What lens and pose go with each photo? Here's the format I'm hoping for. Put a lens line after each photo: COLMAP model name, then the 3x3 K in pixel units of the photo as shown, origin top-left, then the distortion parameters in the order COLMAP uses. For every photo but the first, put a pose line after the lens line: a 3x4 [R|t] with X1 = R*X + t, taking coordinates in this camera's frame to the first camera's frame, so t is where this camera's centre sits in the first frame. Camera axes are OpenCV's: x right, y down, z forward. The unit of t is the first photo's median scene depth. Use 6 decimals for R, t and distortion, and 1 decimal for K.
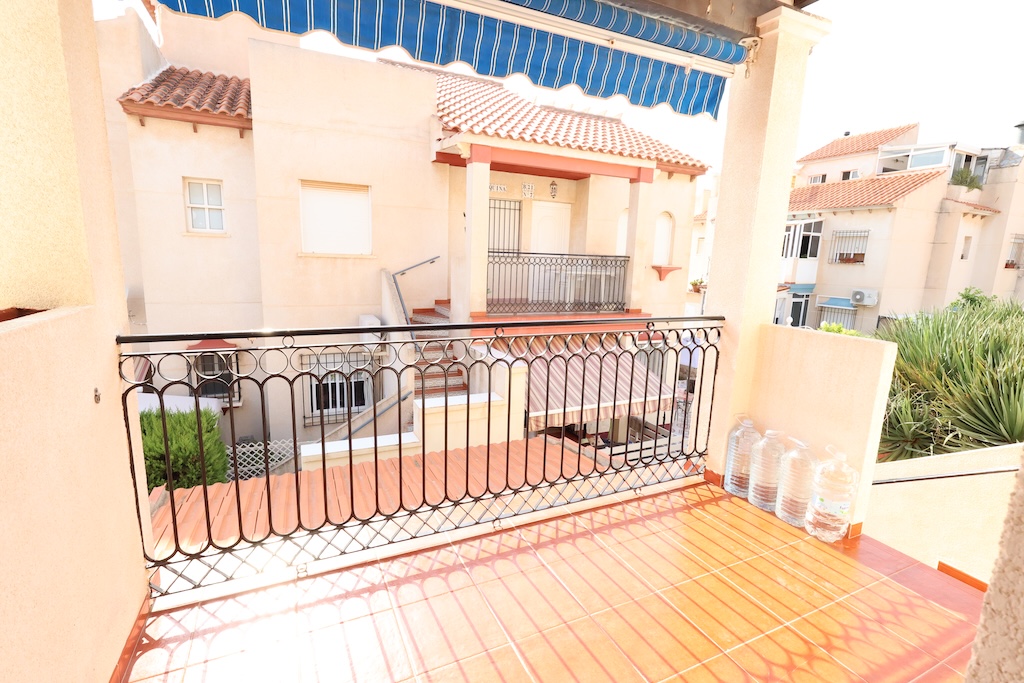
lens RADIAL K [[474.1, 0, 510.4], [0, 474.1, 341.2], [0, 0, 1]] dist [0.000400, 0.000117]
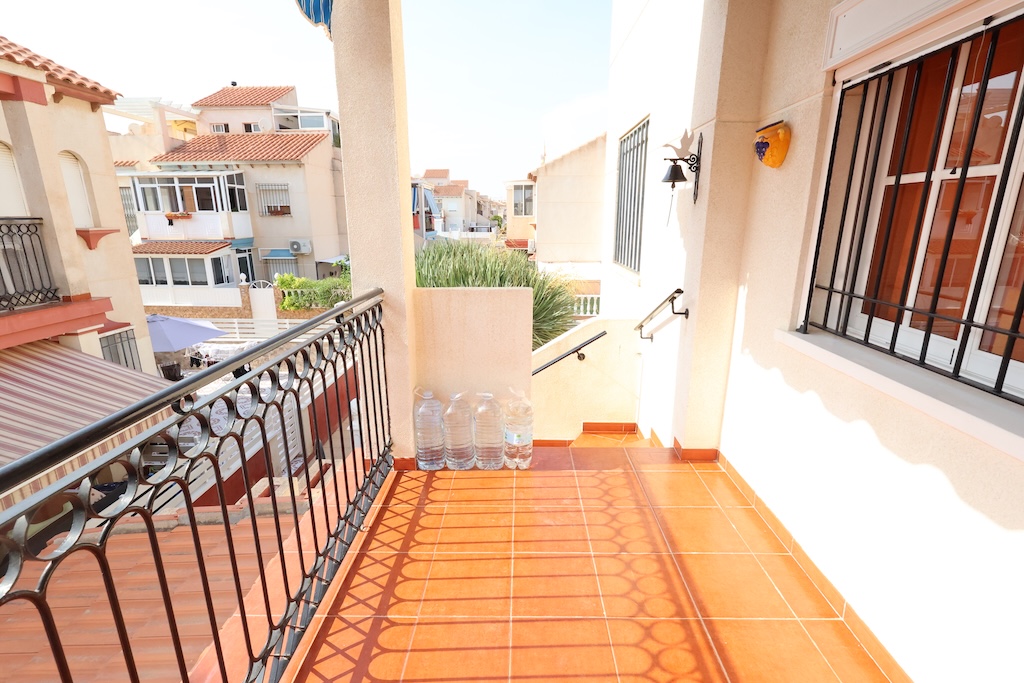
lens RADIAL K [[474.1, 0, 510.4], [0, 474.1, 341.2], [0, 0, 1]] dist [0.000400, 0.000117]
pose [[0.450249, -0.261222, 0.853838, -0.031206], [0.179339, 0.963219, 0.200116, -0.013612], [-0.874708, 0.063024, 0.480536, 0.058181]]
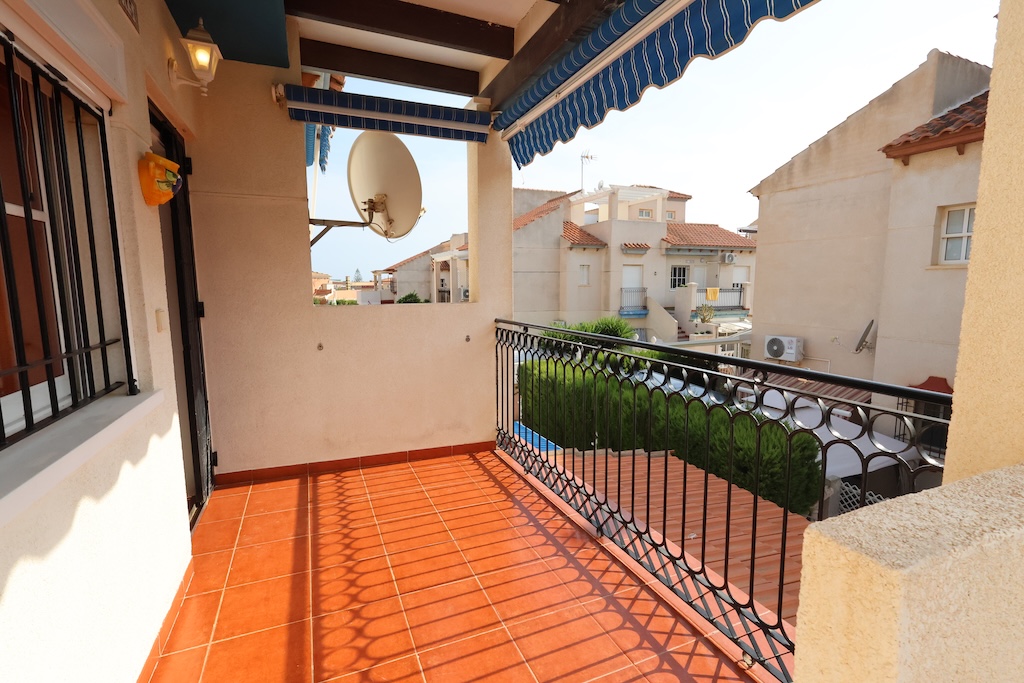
lens RADIAL K [[474.1, 0, 510.4], [0, 474.1, 341.2], [0, 0, 1]] dist [0.000400, 0.000117]
pose [[-0.031640, 0.091056, -0.995343, 0.123163], [-0.178304, 0.979353, 0.095262, -0.010860], [0.983467, 0.180488, -0.014751, 0.097397]]
